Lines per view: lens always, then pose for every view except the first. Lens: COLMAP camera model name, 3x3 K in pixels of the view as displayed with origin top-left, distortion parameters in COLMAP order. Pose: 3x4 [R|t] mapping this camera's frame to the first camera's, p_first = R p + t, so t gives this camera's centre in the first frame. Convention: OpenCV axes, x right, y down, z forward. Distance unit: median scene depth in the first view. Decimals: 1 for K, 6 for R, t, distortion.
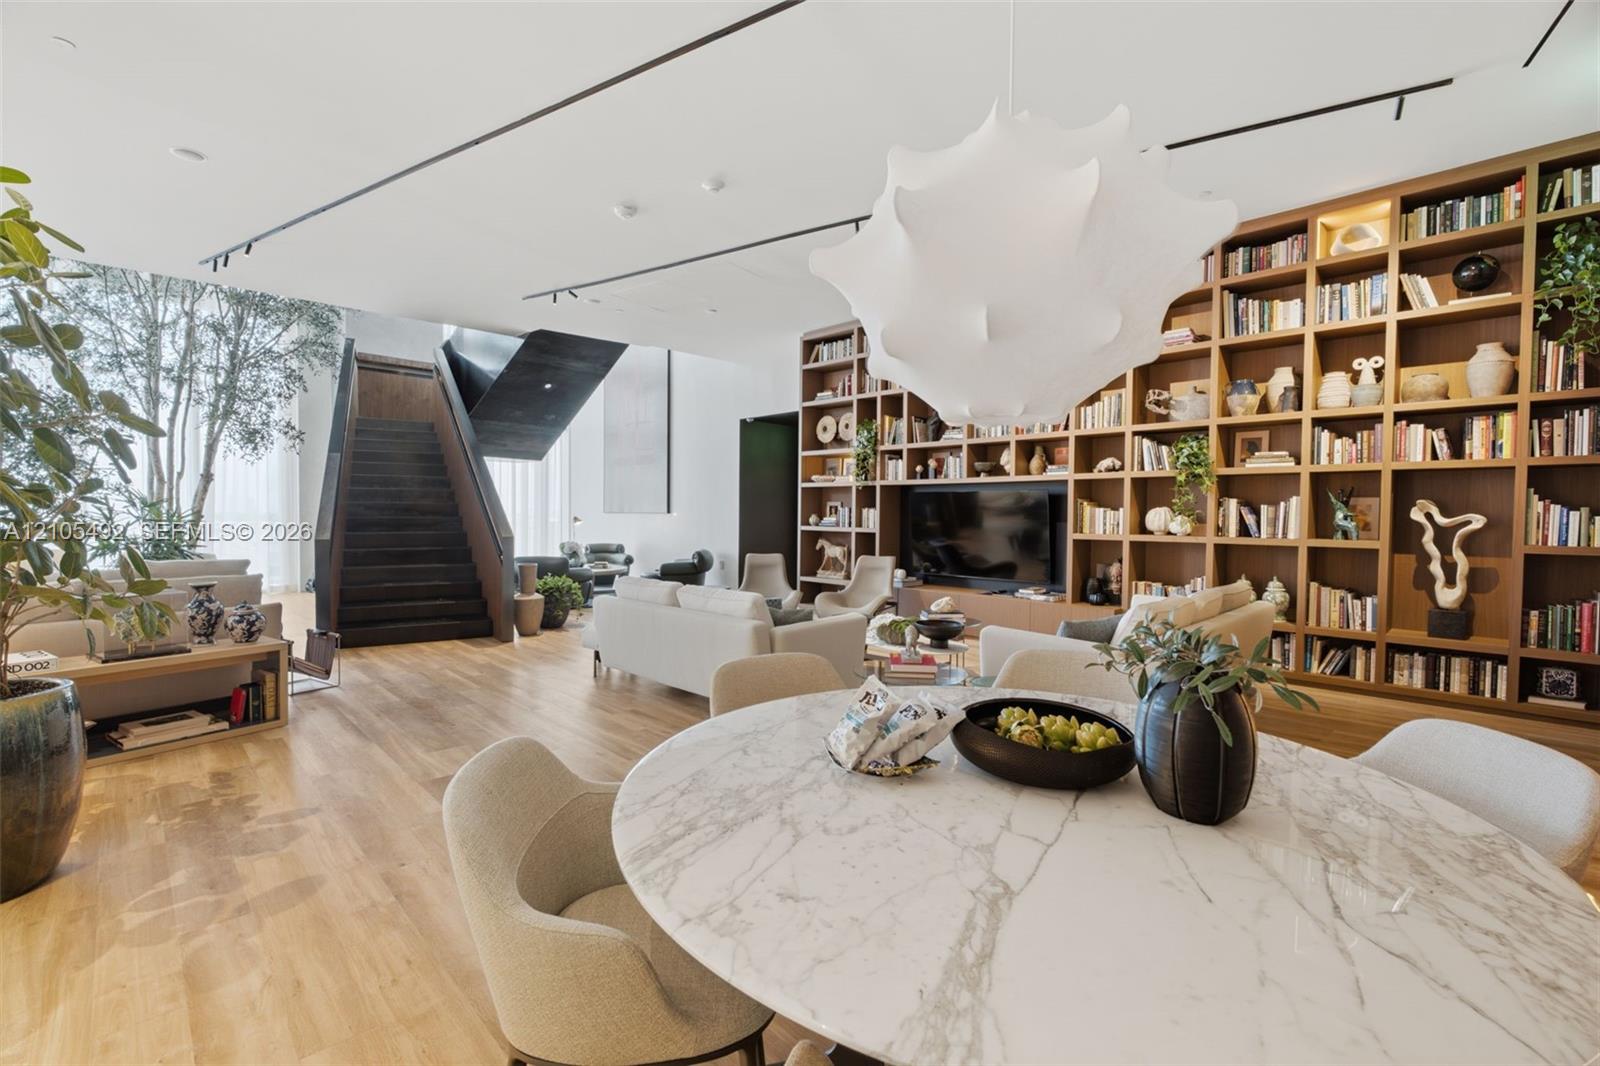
lens RADIAL K [[701.4, 0, 800.0], [0, 701.4, 533.0], [0, 0, 1]] dist [-0.000815, 0.000174]
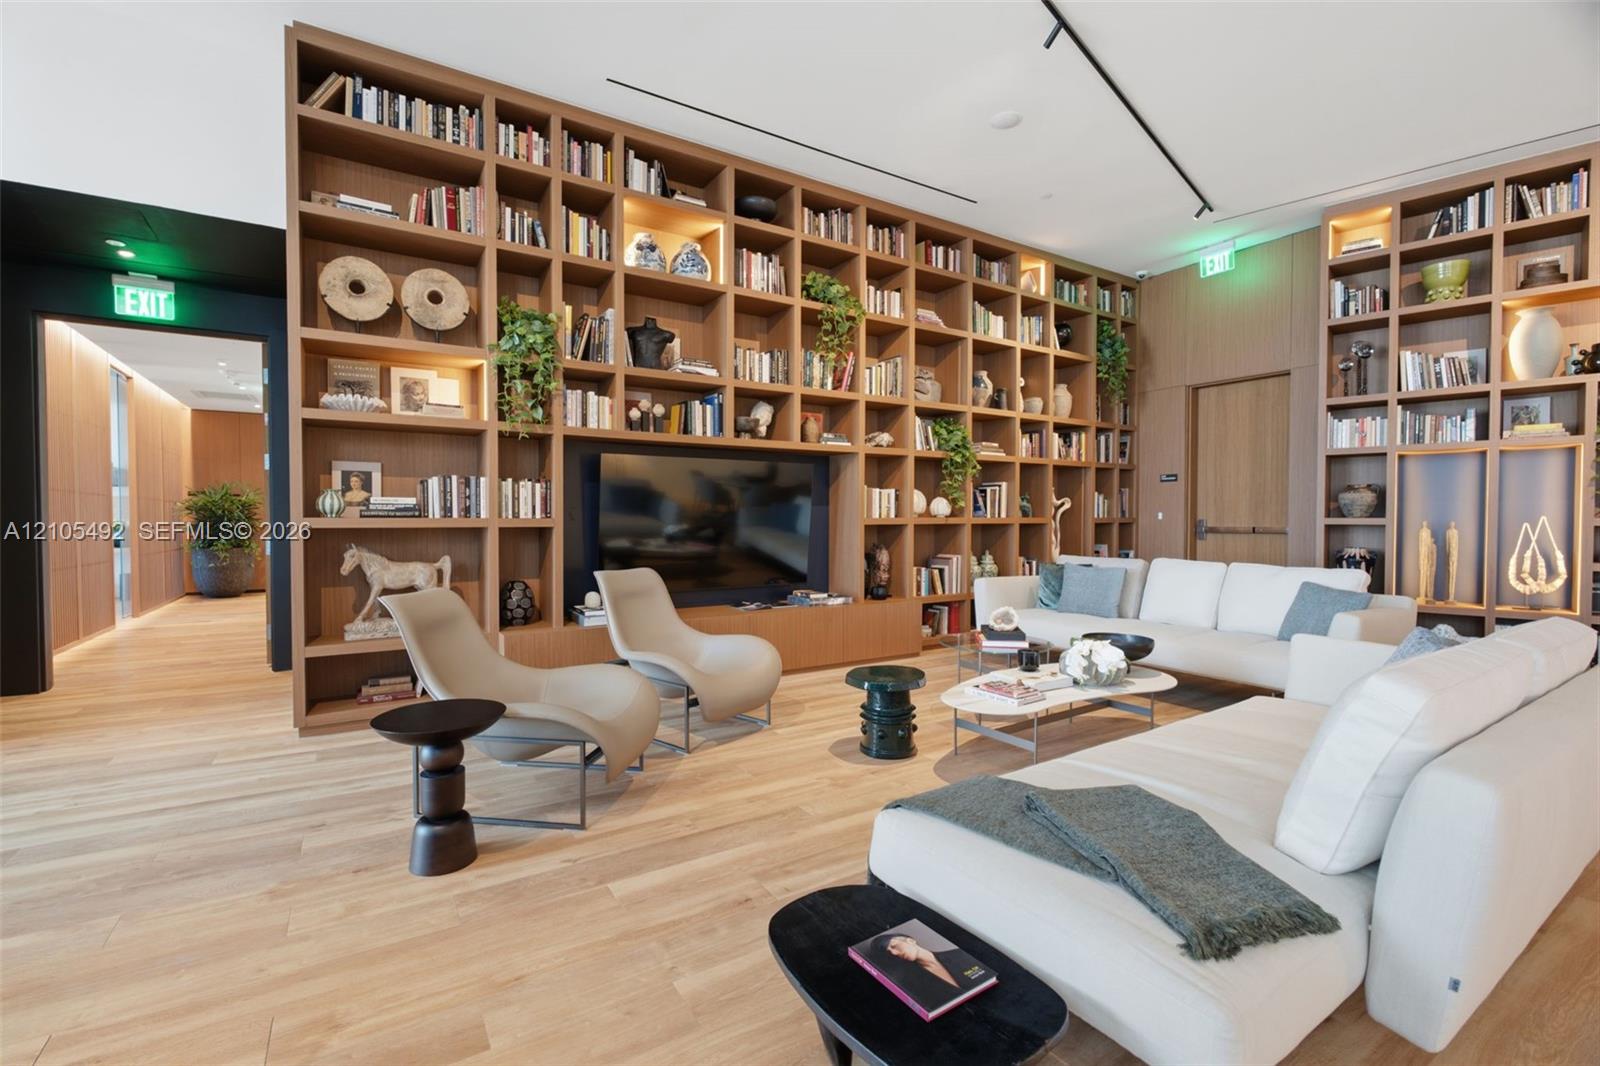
lens RADIAL K [[701.4, 0, 800.0], [0, 701.4, 533.0], [0, 0, 1]] dist [-0.000815, 0.000174]
pose [[0.205909, -0.045749, 0.977501, -0.358962], [0.020333, 0.998891, 0.042467, -0.014284], [-0.978360, 0.011131, 0.206611, 0.716505]]
